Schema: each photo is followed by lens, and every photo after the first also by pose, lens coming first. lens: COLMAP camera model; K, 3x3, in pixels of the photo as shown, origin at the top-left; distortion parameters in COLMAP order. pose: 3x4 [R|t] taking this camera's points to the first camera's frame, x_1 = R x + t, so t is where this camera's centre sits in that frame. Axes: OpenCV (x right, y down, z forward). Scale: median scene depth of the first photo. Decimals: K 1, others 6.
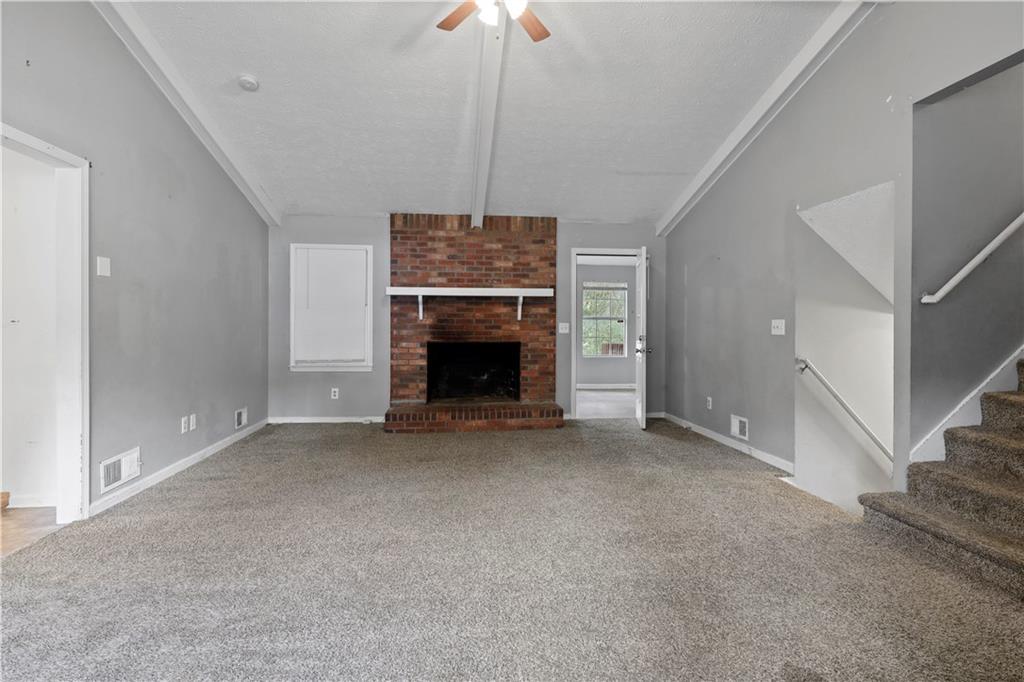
lens RADIAL K [[554.2, 0, 512.0], [0, 554.2, 341.0], [0, 0, 1]] dist [-0.000999, -0.000236]
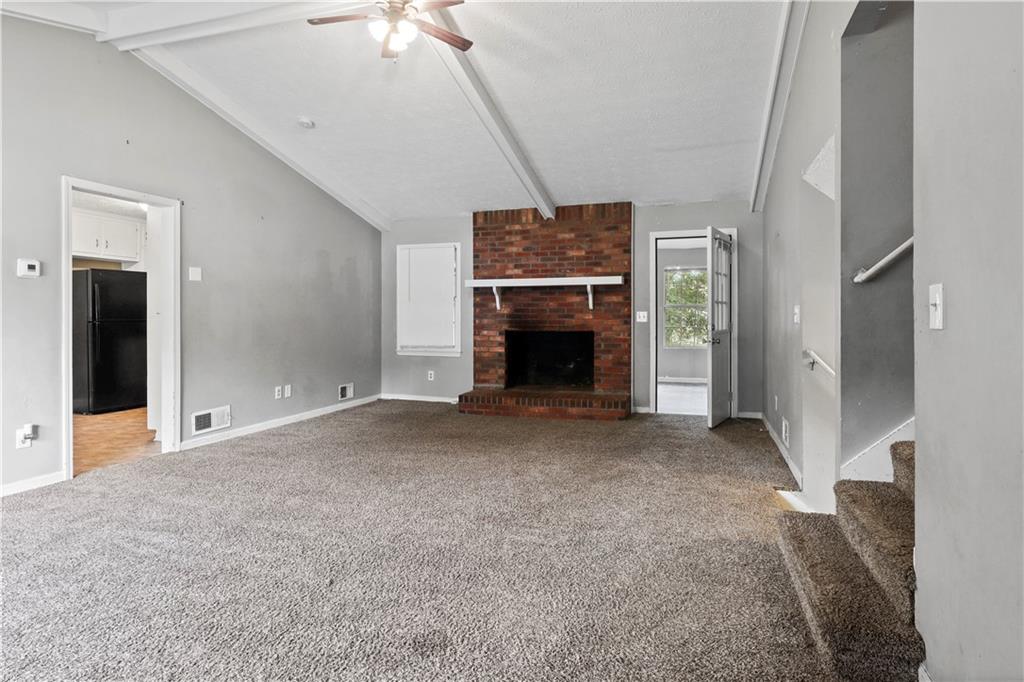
lens RADIAL K [[569.5, 0, 512.0], [0, 569.5, 330.0], [0, 0, 1]] dist [-0.000105, -0.000041]
pose [[0.904111, 0.005210, -0.427266, 0.325154], [-0.006415, 0.999978, -0.001382, 0.002273], [0.427250, 0.003991, 0.904125, 0.020491]]
